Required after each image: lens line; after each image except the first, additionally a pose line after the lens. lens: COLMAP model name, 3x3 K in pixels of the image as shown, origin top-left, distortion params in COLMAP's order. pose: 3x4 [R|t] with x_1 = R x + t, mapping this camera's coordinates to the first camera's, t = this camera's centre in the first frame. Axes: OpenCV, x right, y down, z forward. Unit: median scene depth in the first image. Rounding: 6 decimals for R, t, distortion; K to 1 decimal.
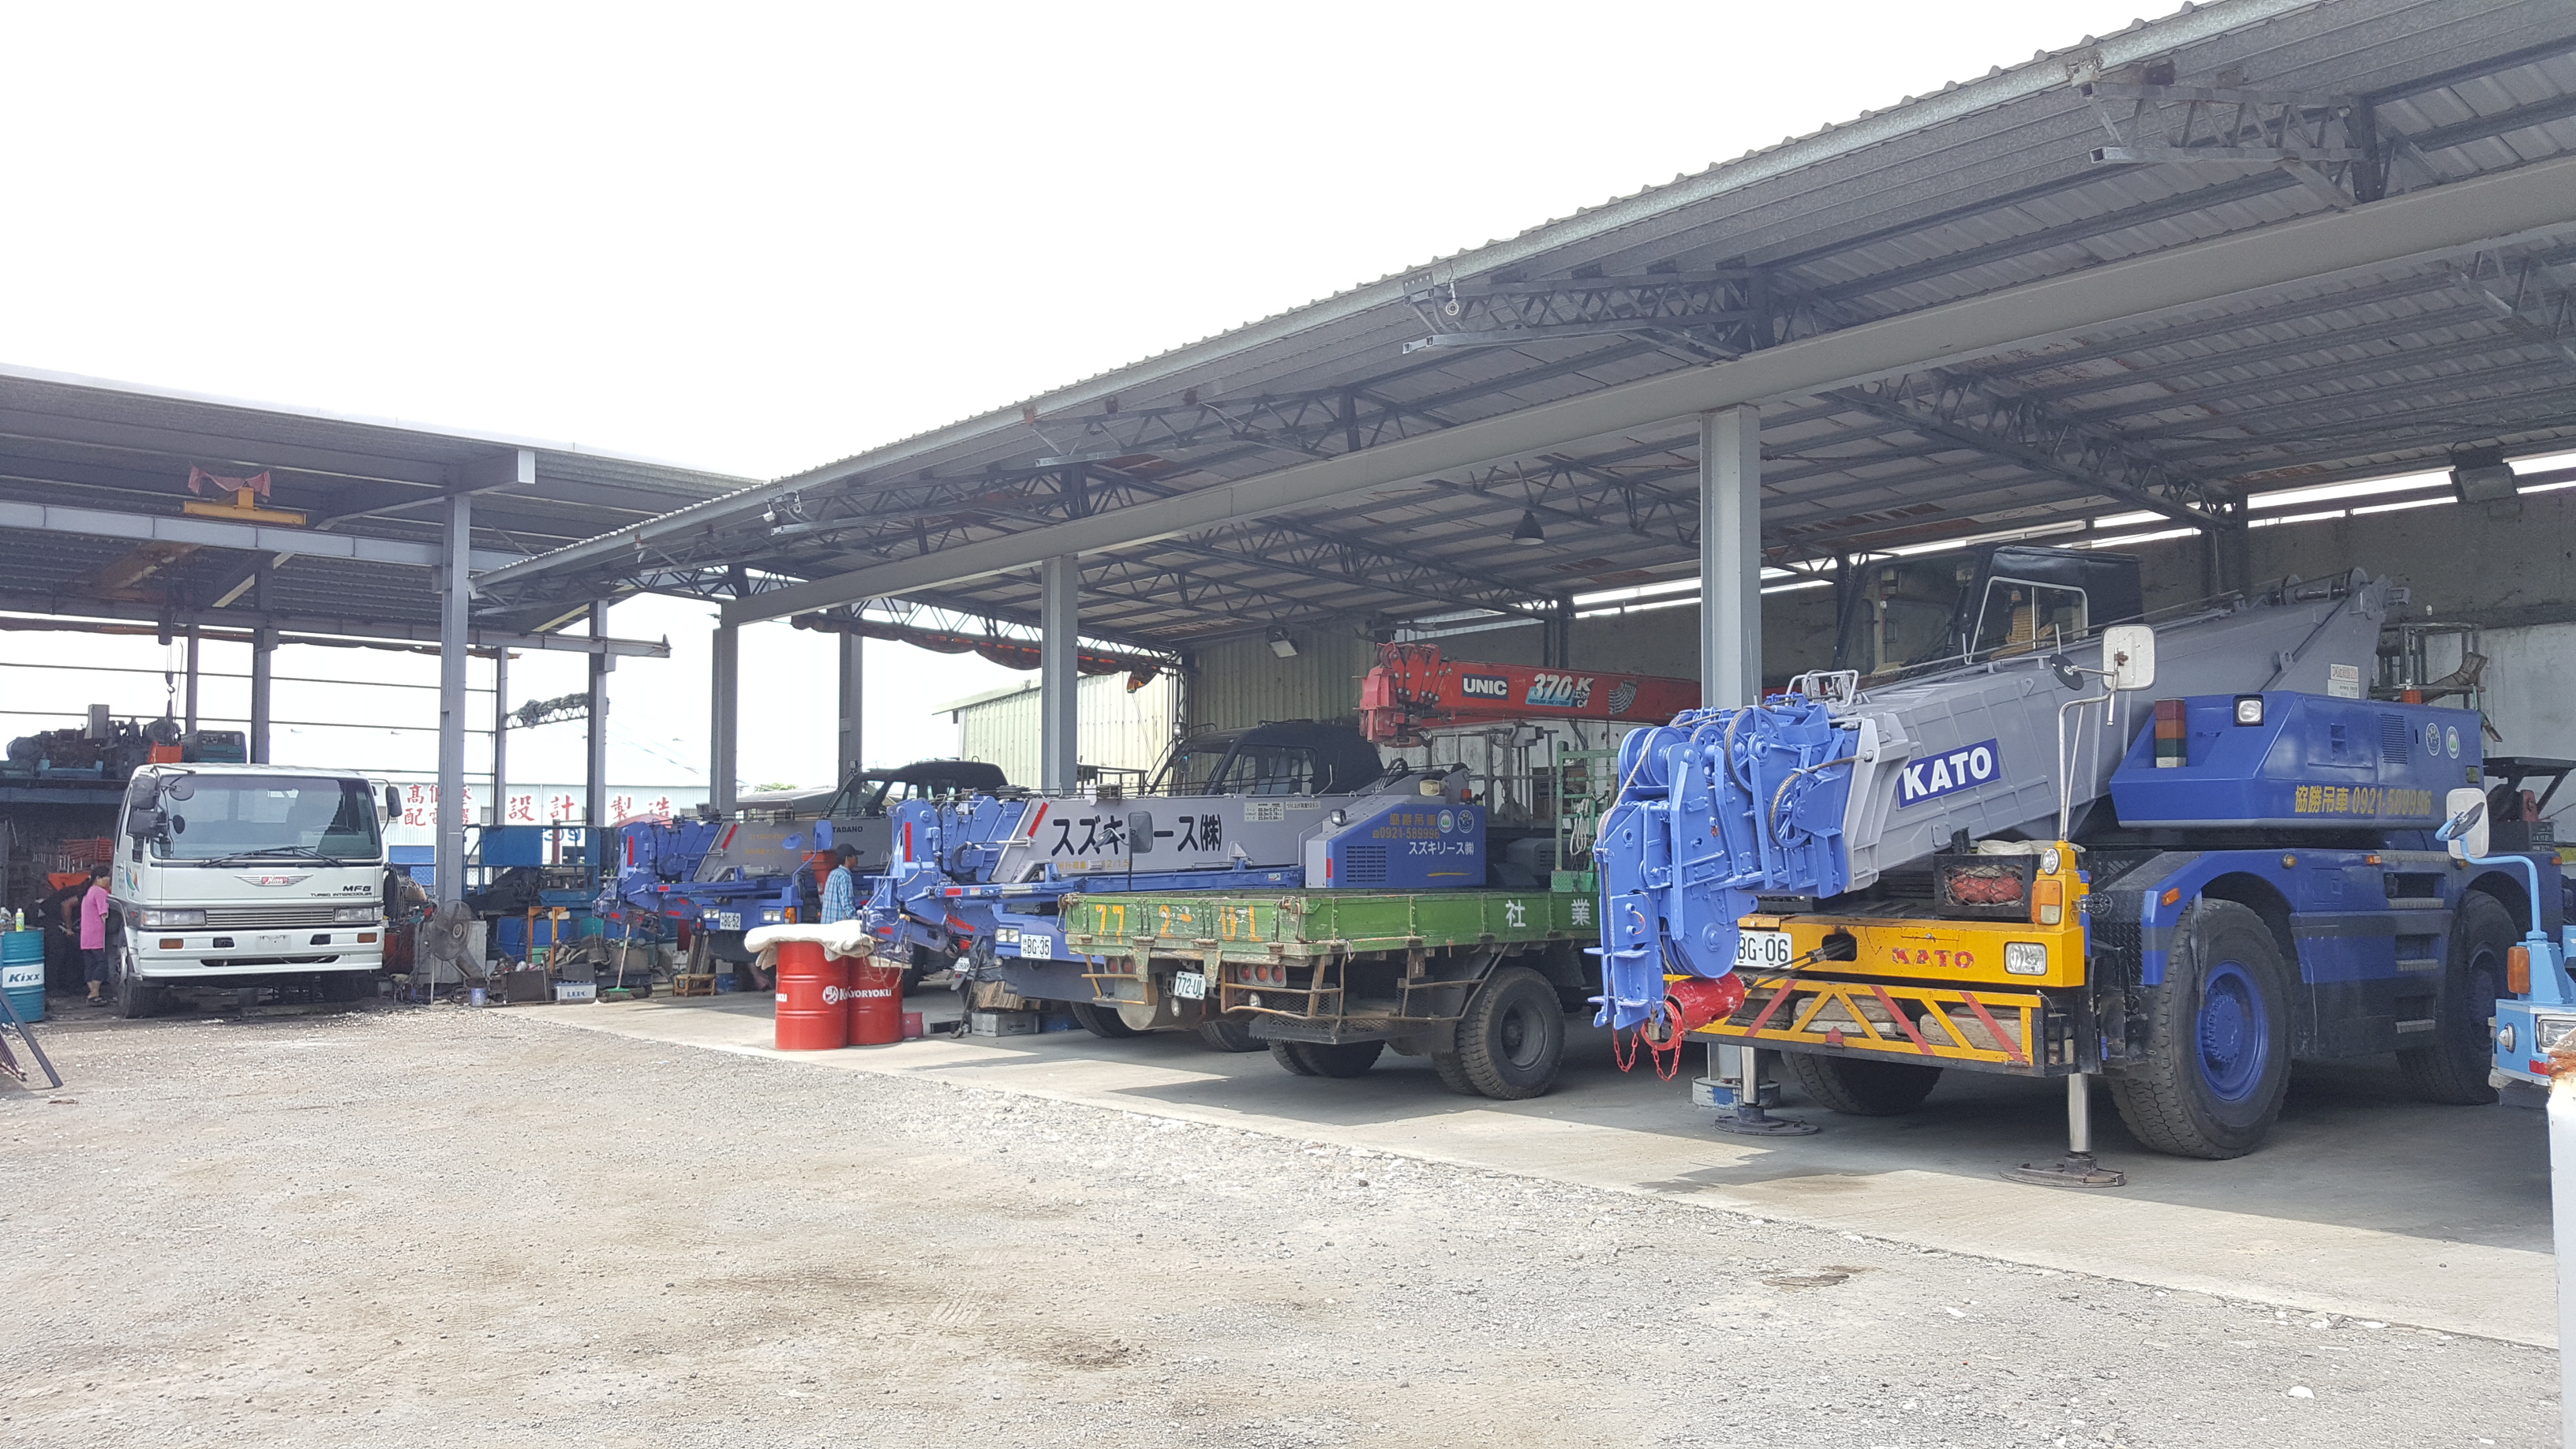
lens RADIAL K [[1908.4, 0, 1276.4], [0, 1908.4, 773.0], [0, 0, 1]] dist [0.176887, -0.326073]
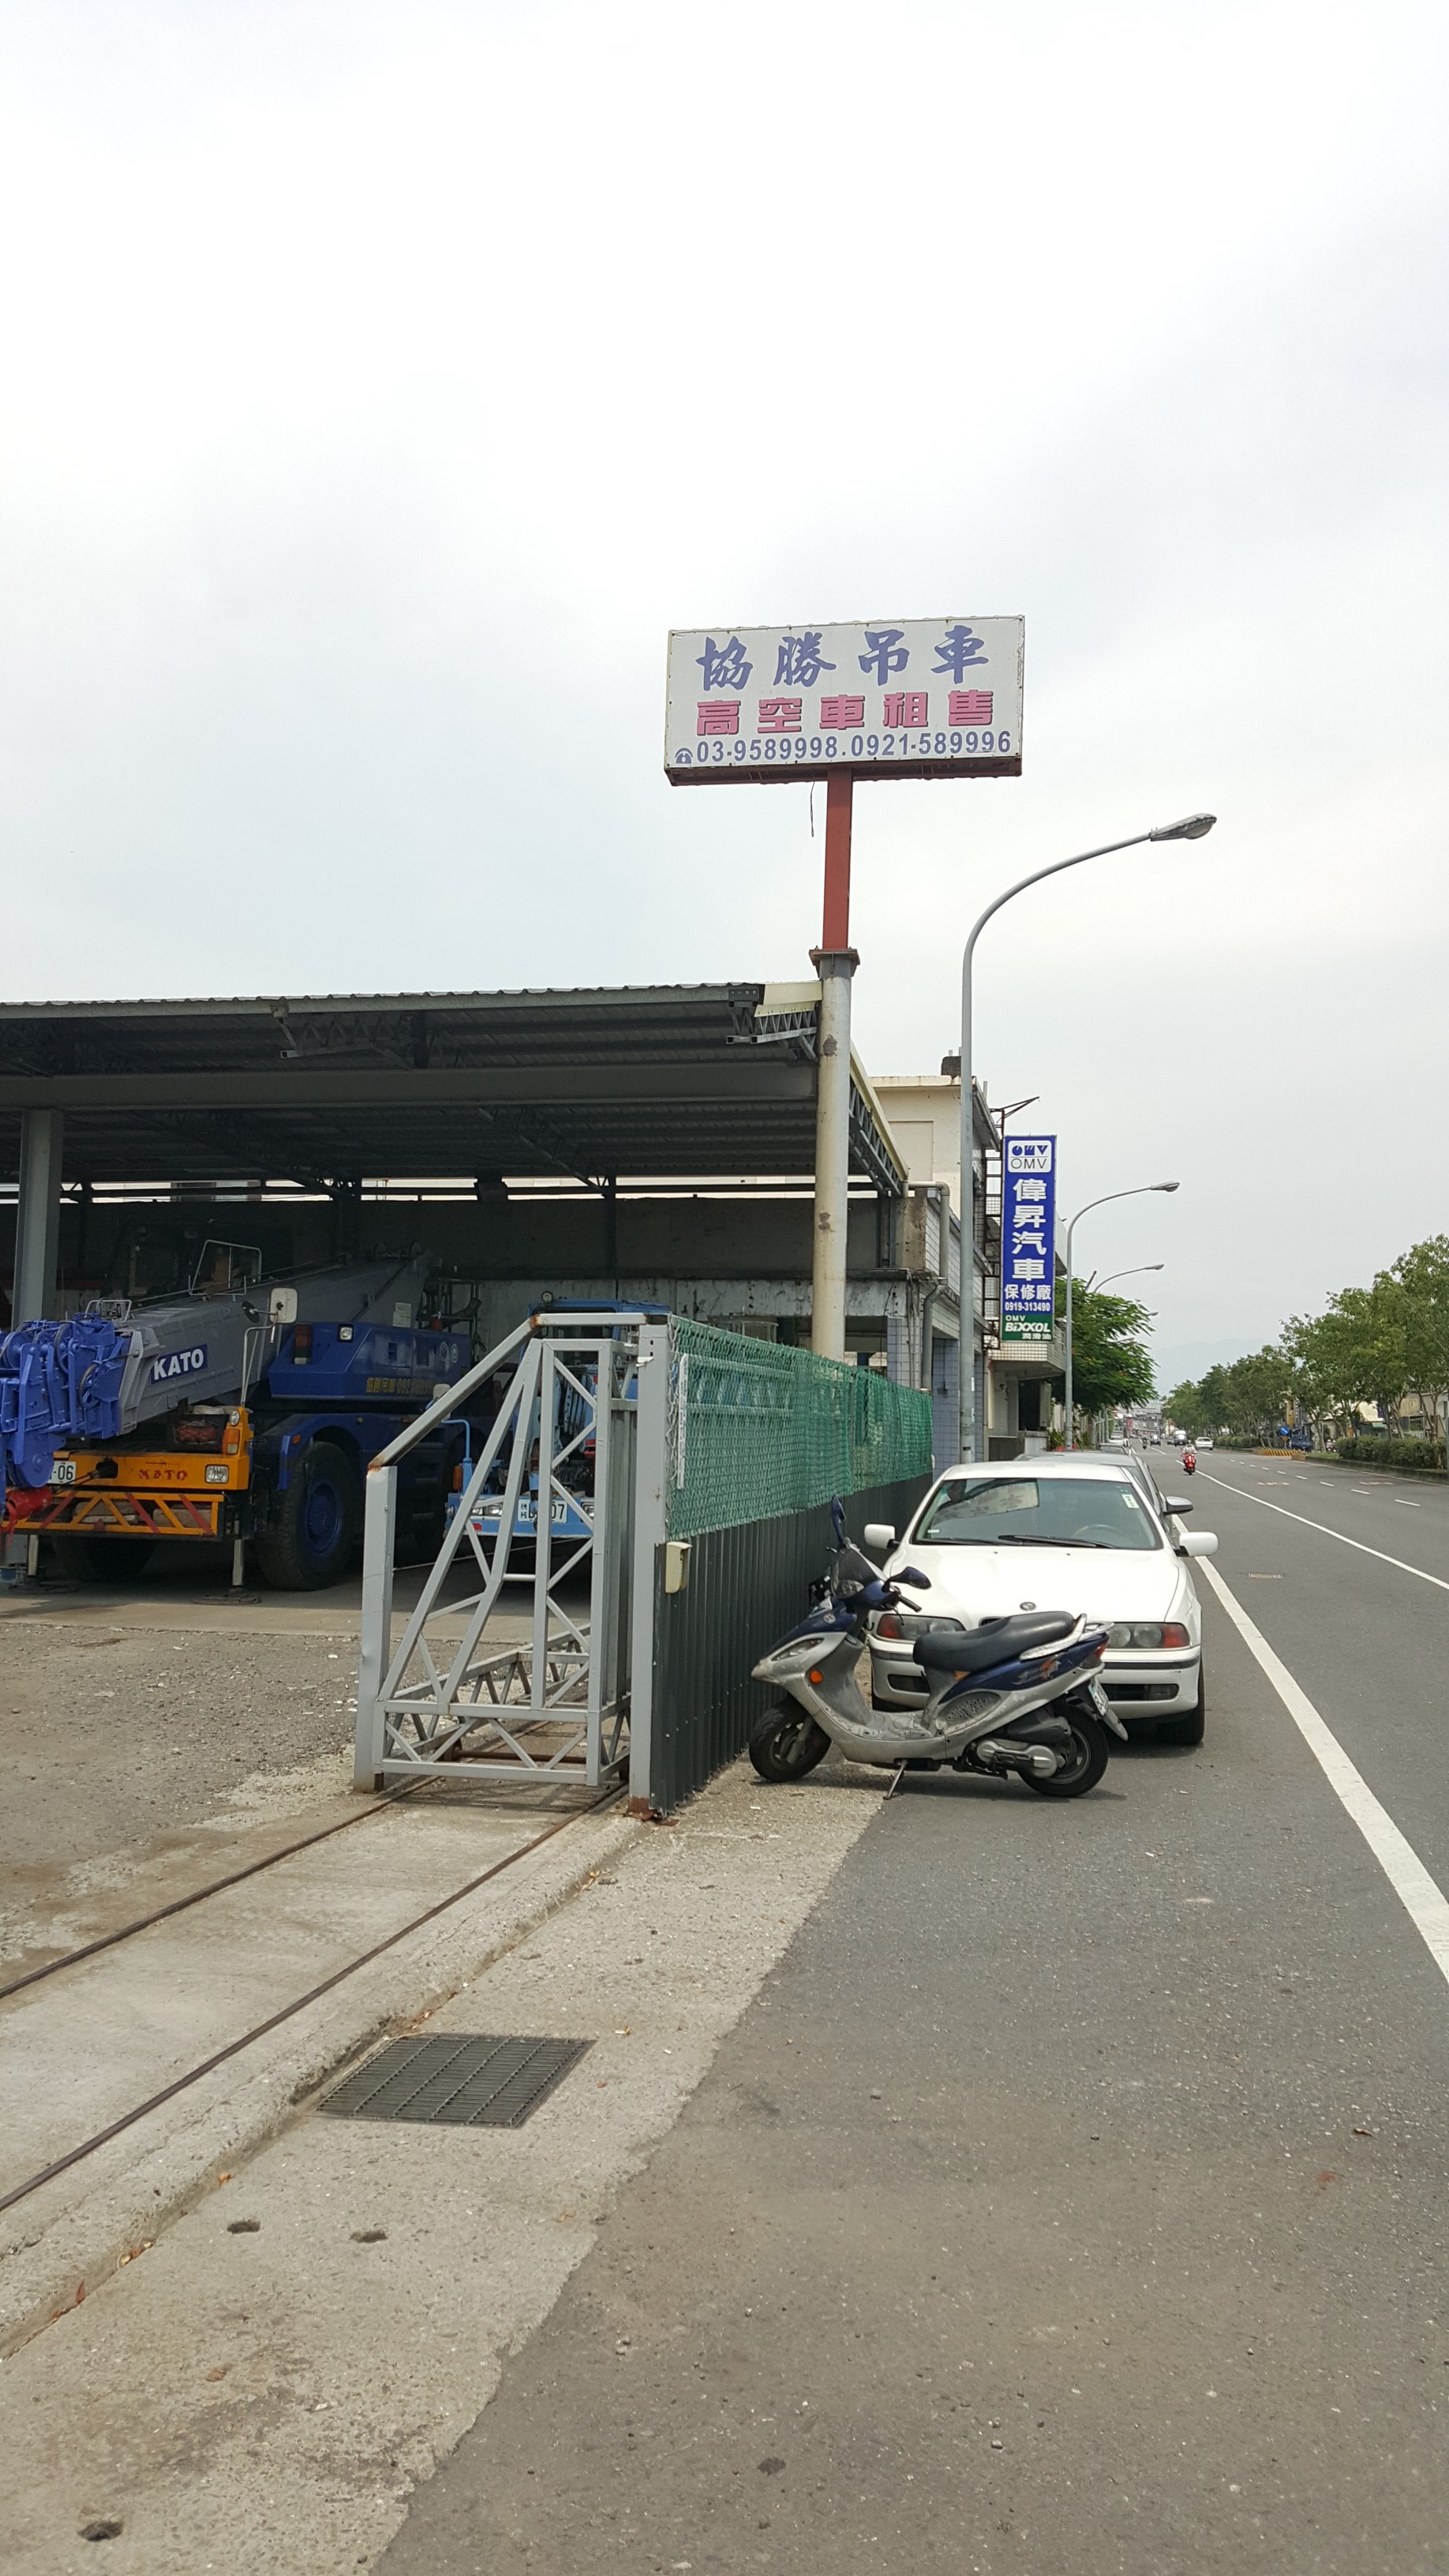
lens RADIAL K [[1909.8, 0, 692.4], [0, 1909.8, 1237.9], [0, 0, 1]] dist [0.186450, -0.333642]
pose [[0.809442, 0.075195, 0.582365, -0.277378], [-0.048786, 0.996950, -0.060918, -0.028959], [-0.585170, 0.020898, 0.810641, -0.618791]]
